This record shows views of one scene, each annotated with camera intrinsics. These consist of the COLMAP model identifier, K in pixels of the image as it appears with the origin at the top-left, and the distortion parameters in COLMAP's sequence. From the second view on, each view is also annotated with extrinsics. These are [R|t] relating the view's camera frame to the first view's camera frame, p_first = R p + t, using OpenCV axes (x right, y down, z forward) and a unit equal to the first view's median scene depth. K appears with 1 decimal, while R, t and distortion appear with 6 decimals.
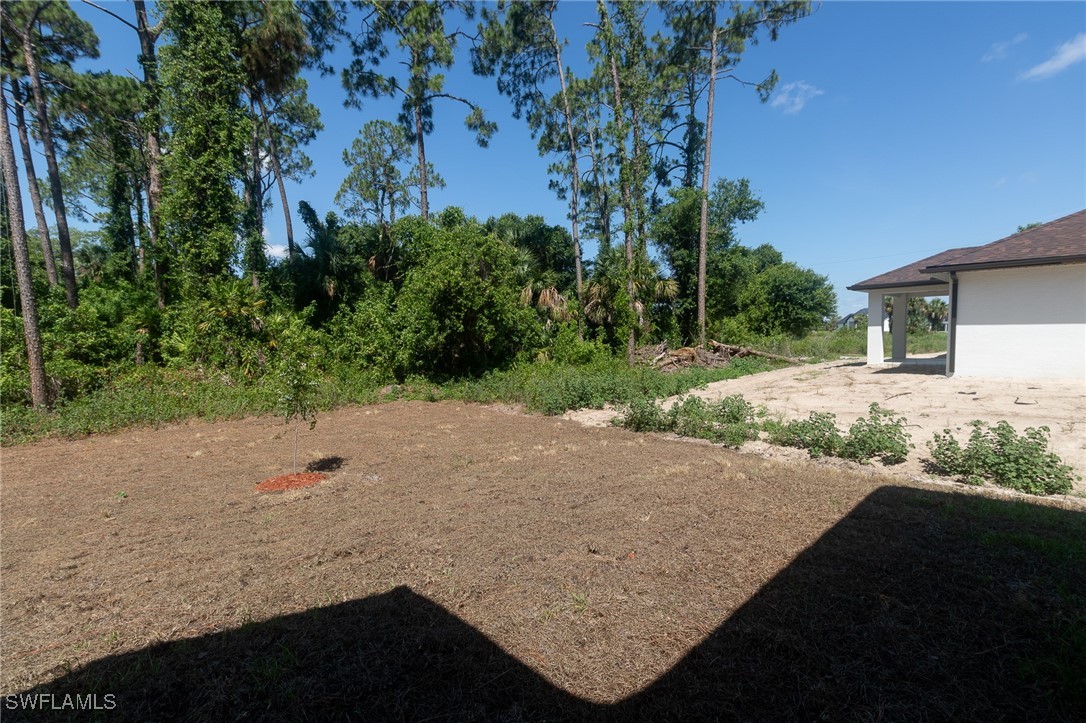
lens RADIAL K [[498.1, 0, 542.5], [0, 498.1, 359.0], [0, 0, 1]] dist [0.003973, 0.000882]
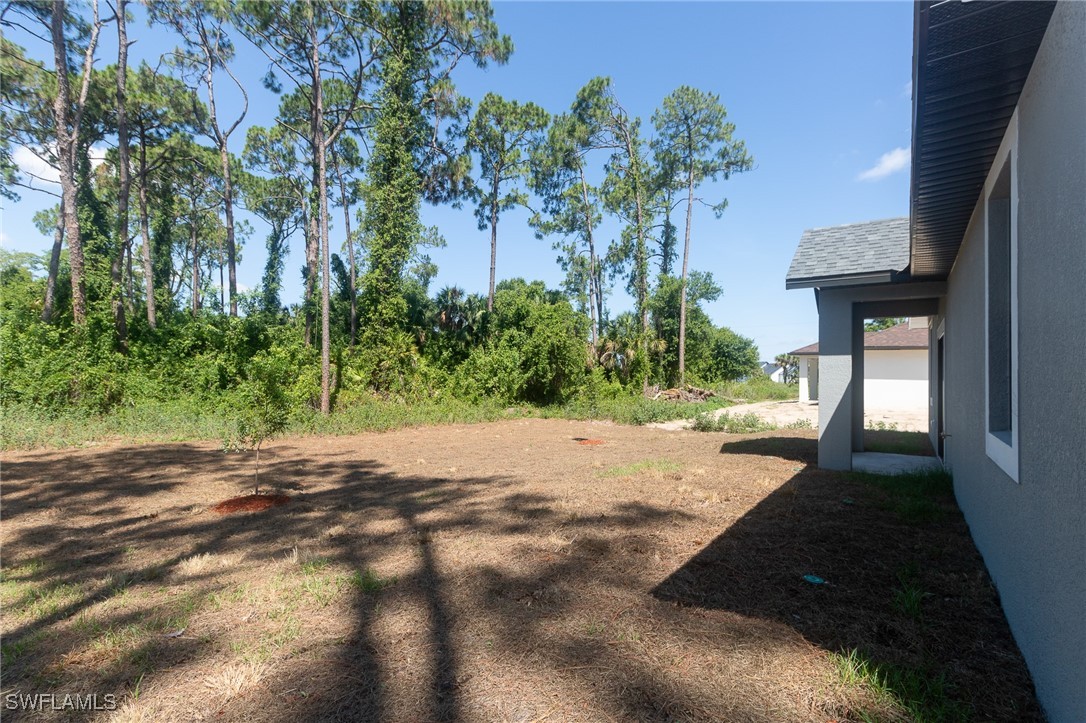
lens RADIAL K [[495.2, 0, 546.2], [0, 495.2, 360.8], [0, 0, 1]] dist [0.001622, 0.000342]
pose [[0.984185, 0.036157, 0.173413, -0.308006], [-0.021840, 0.996246, -0.083772, 0.022664], [-0.175791, 0.078660, 0.981280, -0.305839]]
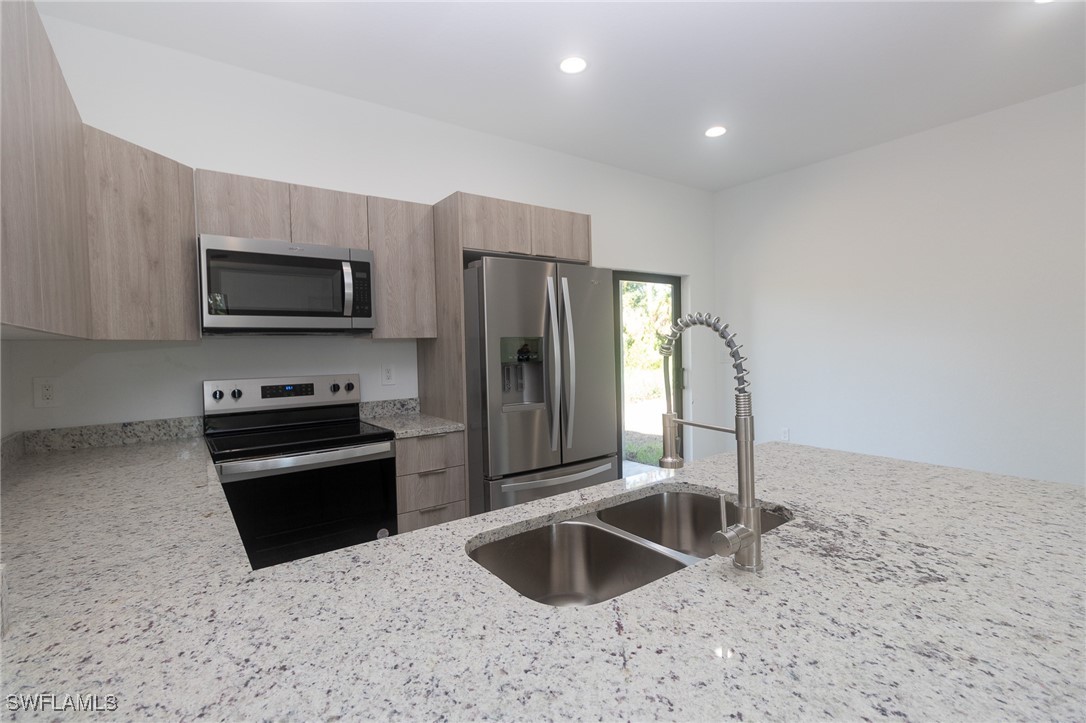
lens RADIAL K [[498.1, 0, 542.5], [0, 498.1, 359.0], [0, 0, 1]] dist [0.003973, 0.000882]
pose [[0.990453, -0.009232, -0.137544, -0.019045], [0.005766, 0.999656, -0.025575, 0.012404], [0.137733, 0.024538, 0.990165, -0.230024]]
